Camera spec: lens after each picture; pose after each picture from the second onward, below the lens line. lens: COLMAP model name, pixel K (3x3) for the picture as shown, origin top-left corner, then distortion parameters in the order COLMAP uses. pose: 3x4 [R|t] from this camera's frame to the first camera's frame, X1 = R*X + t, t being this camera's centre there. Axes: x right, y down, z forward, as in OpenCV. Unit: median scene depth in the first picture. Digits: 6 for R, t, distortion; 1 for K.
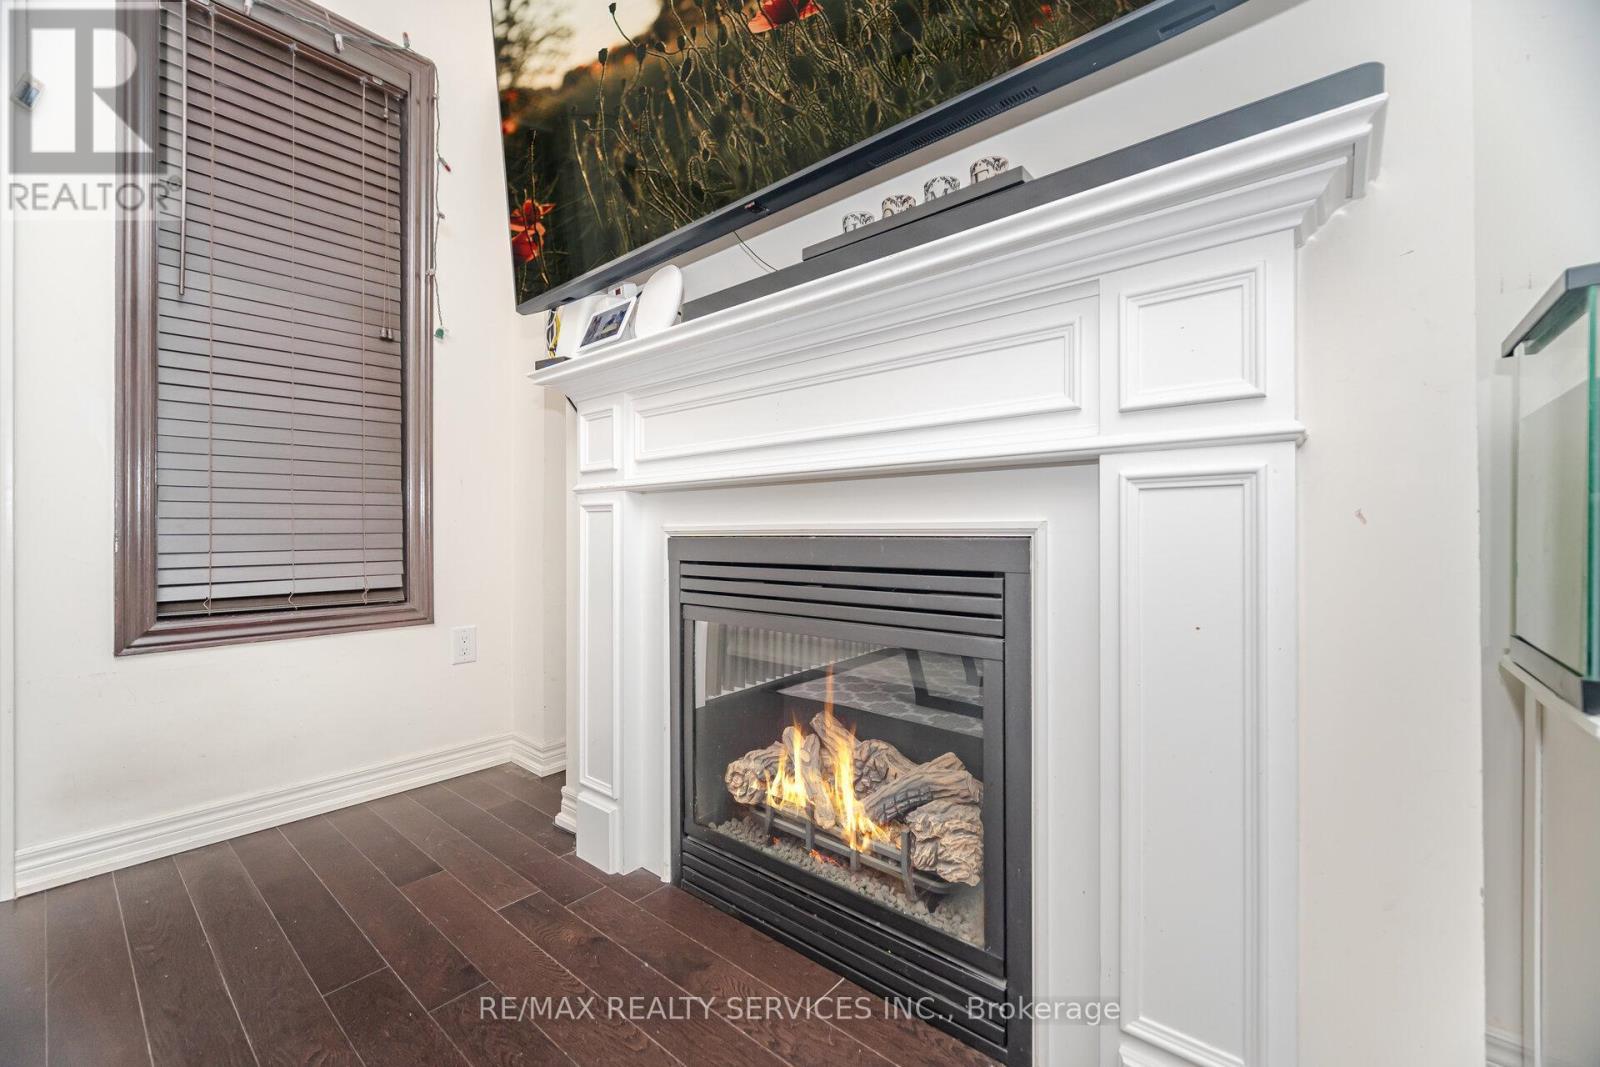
lens RADIAL K [[643.4, 0, 810.3], [0, 643.4, 524.4], [0, 0, 1]] dist [0.000580, -0.000804]
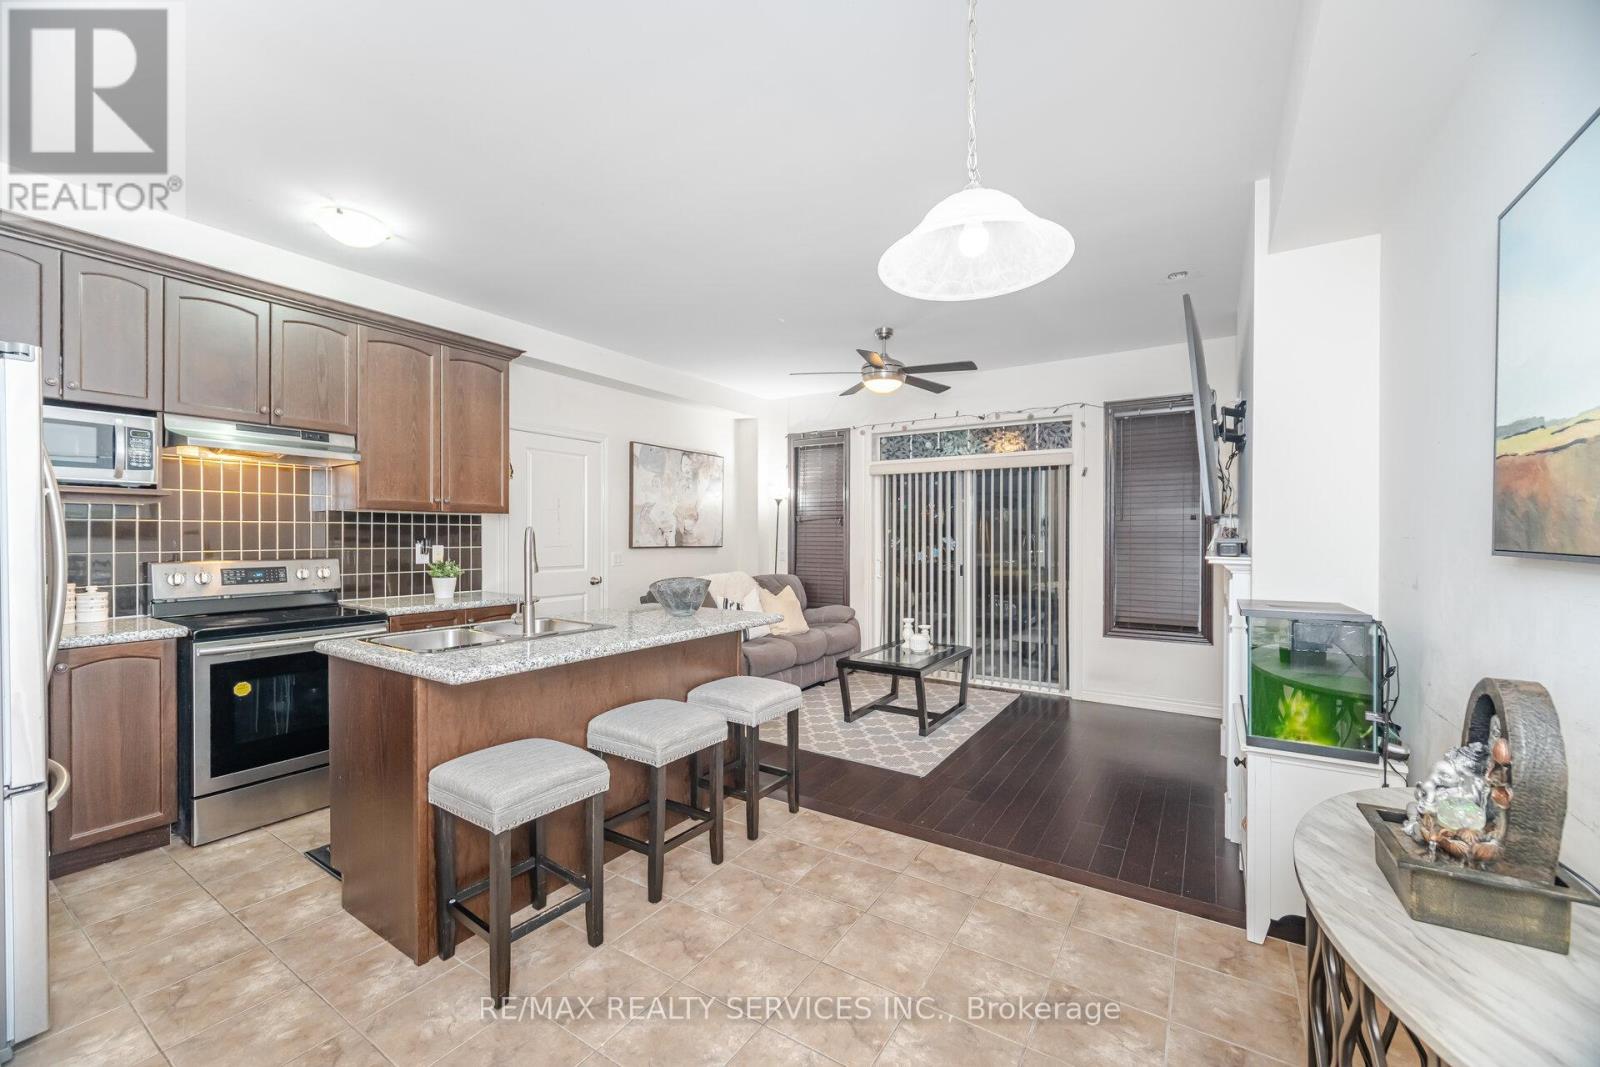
lens RADIAL K [[643.4, 0, 798.2], [0, 643.4, 534.4], [0, 0, 1]] dist [0.000580, -0.000804]
pose [[0.137534, 0.004319, -0.990488, 1.702616], [-0.001470, 0.999990, 0.004157, -0.284722], [0.990496, 0.000884, 0.137539, -0.858702]]
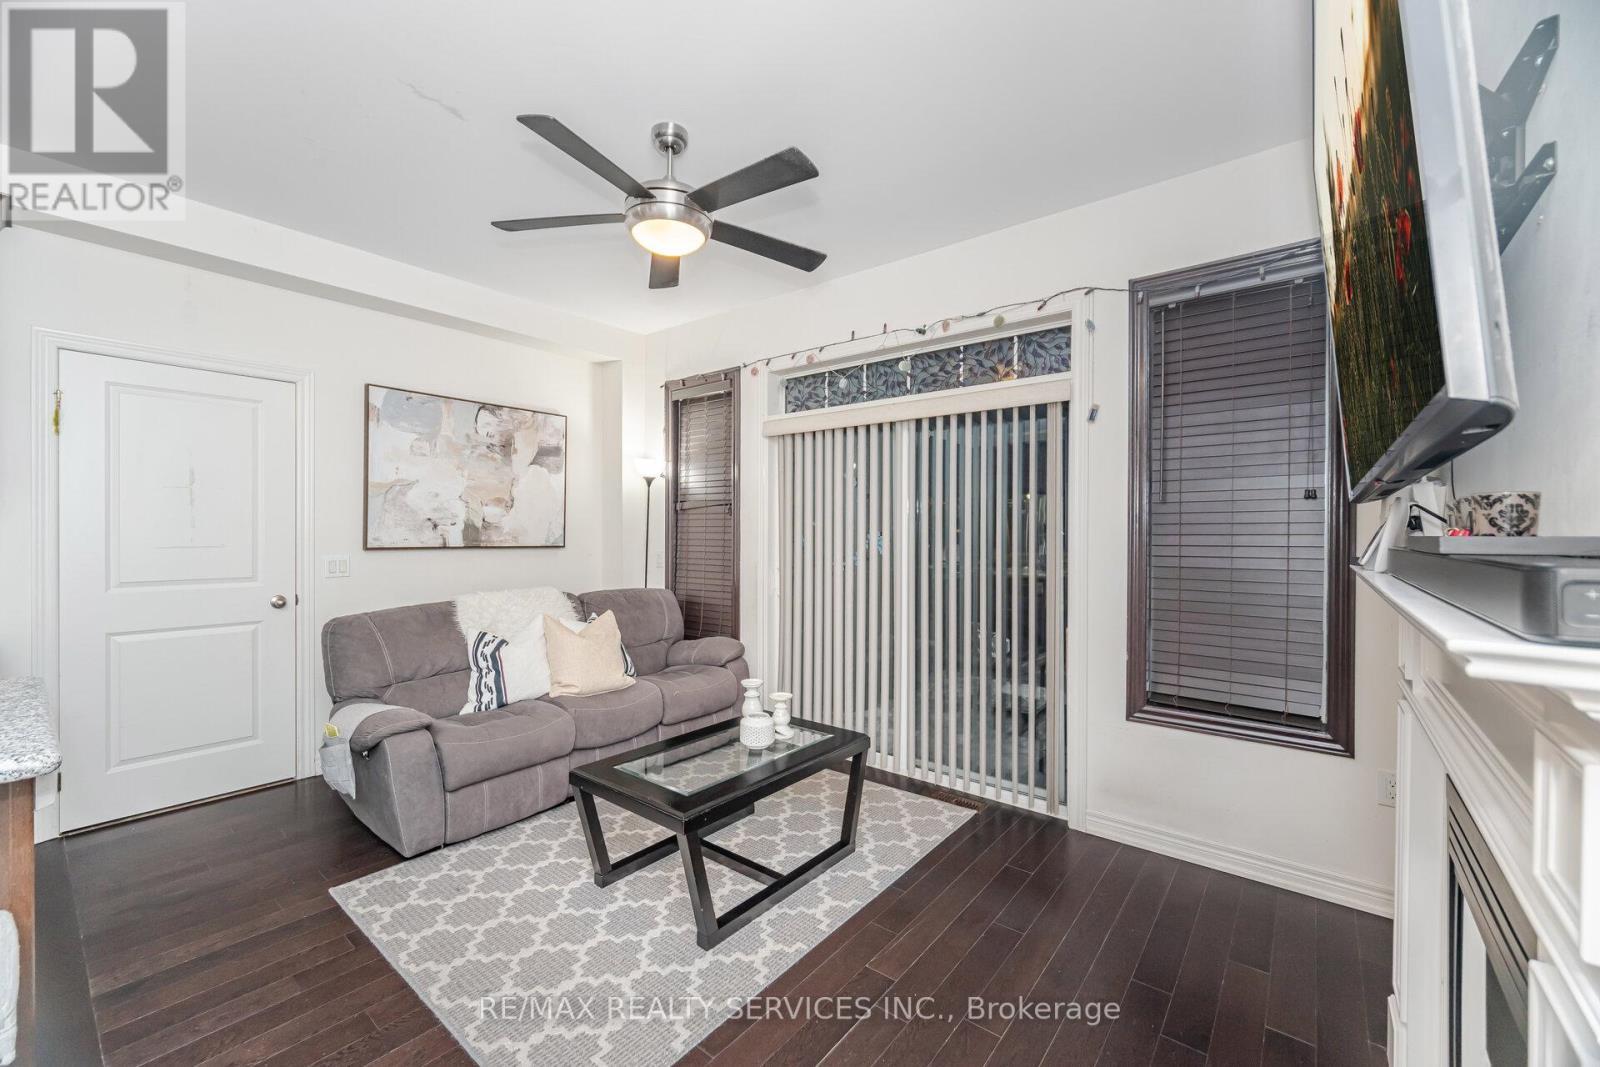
lens RADIAL K [[643.4, 0, 796.0], [0, 643.4, 531.9], [0, 0, 1]] dist [0.000580, -0.000804]
pose [[0.028238, 0.007079, -0.999576, 0.545604], [-0.002021, 0.999973, 0.007024, -0.275418], [0.999599, 0.001822, 0.028252, 0.062067]]
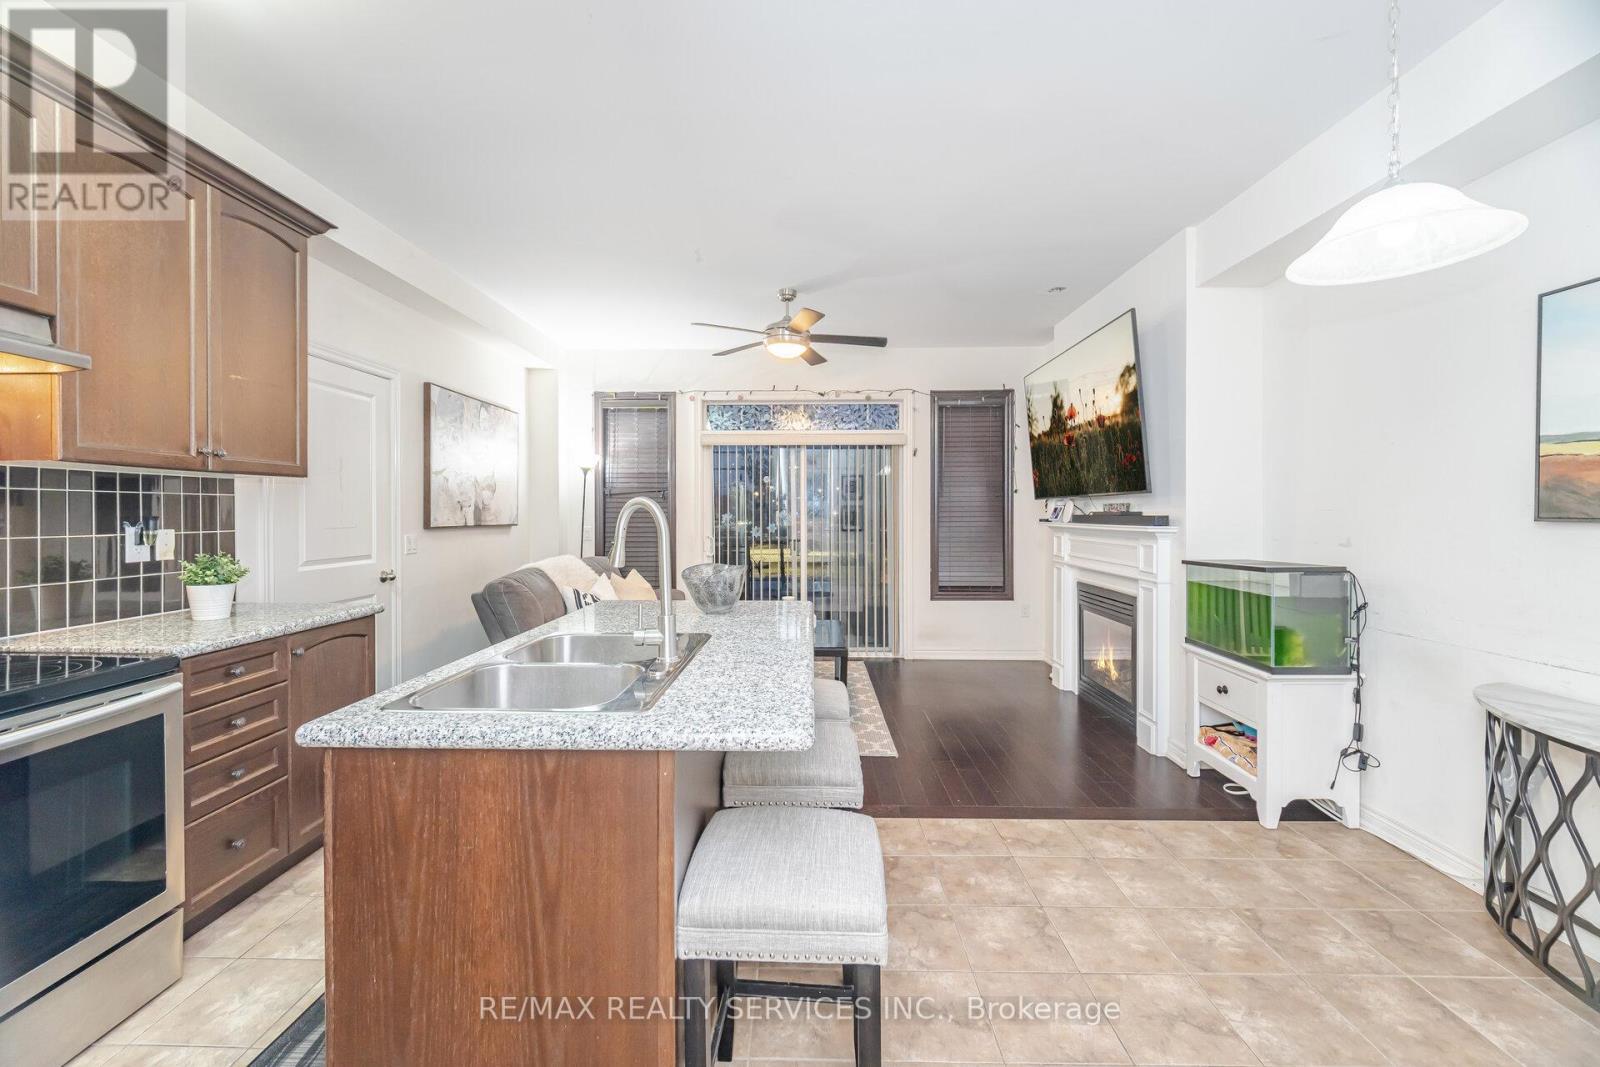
lens RADIAL K [[643.4, 0, 800.9], [0, 643.4, 511.2], [0, 0, 1]] dist [0.000580, -0.000804]
pose [[0.639216, 0.005353, -0.769009, 1.094191], [-0.001183, 0.999981, 0.005977, -0.280521], [0.769026, -0.002911, 0.639210, -1.674916]]
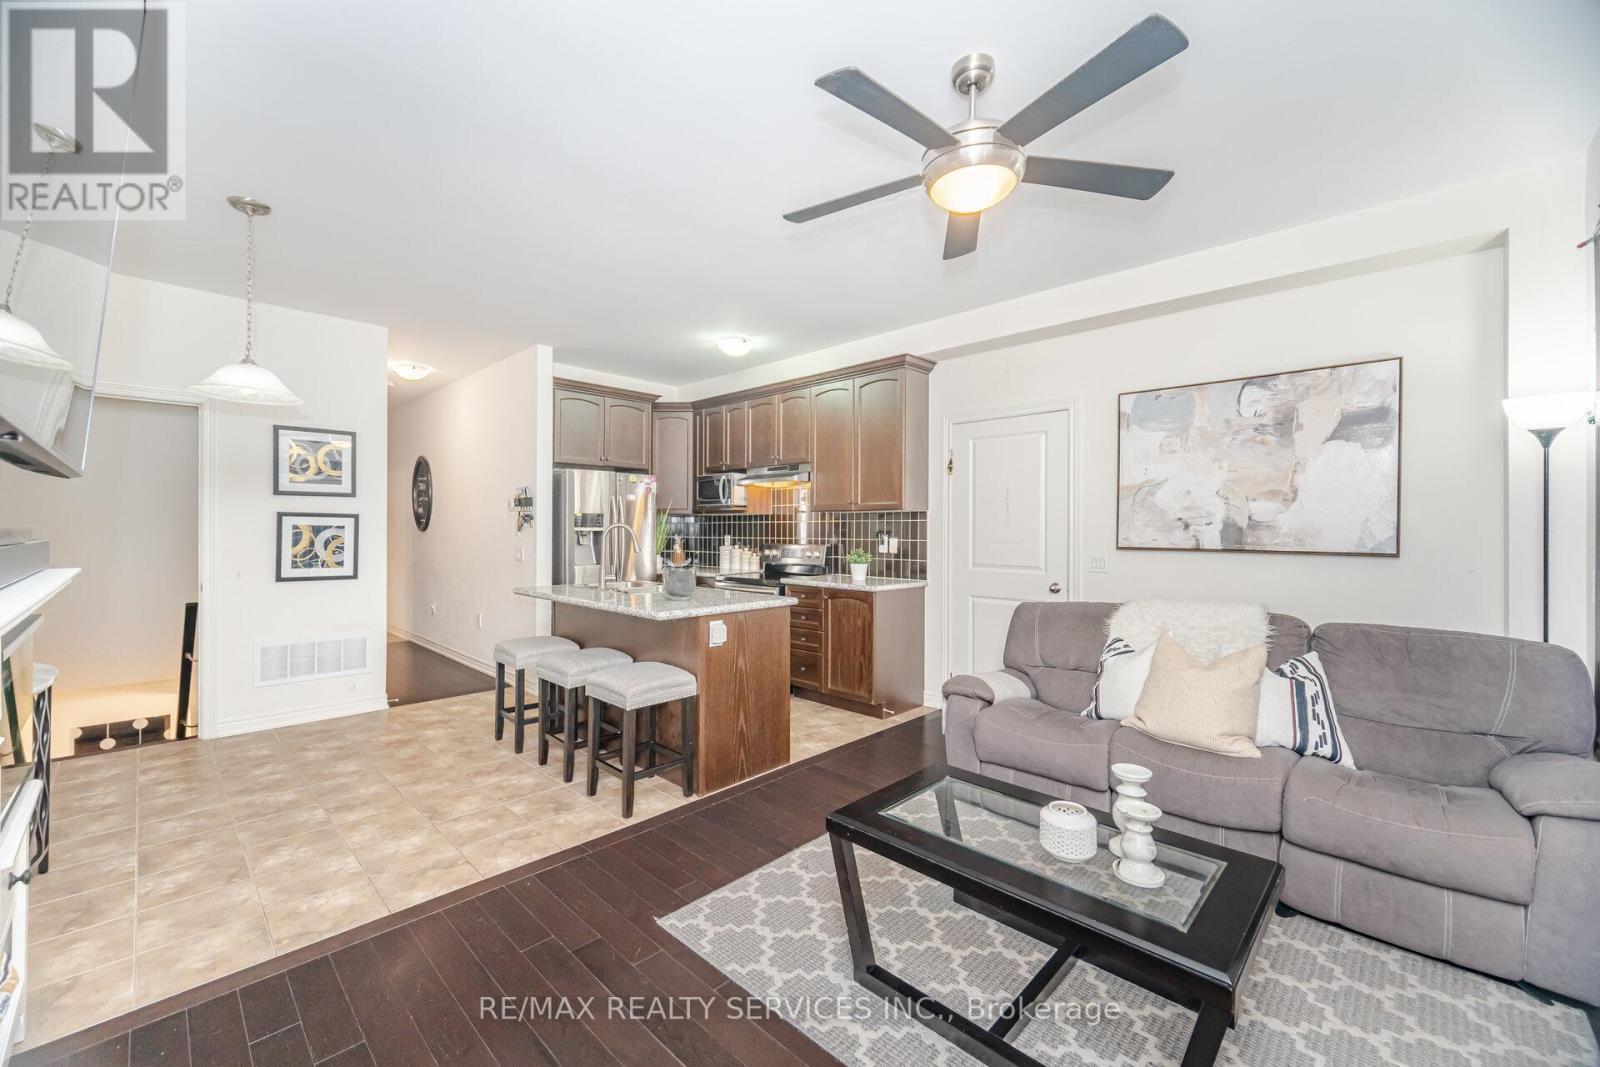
lens RADIAL K [[643.4, 0, 789.5], [0, 643.4, 525.9], [0, 0, 1]] dist [0.000580, -0.000804]
pose [[-0.997287, 0.002512, 0.073575, -0.564730], [0.001948, 0.999968, -0.007740, -0.265439], [-0.073592, -0.007575, -0.997260, 1.008499]]
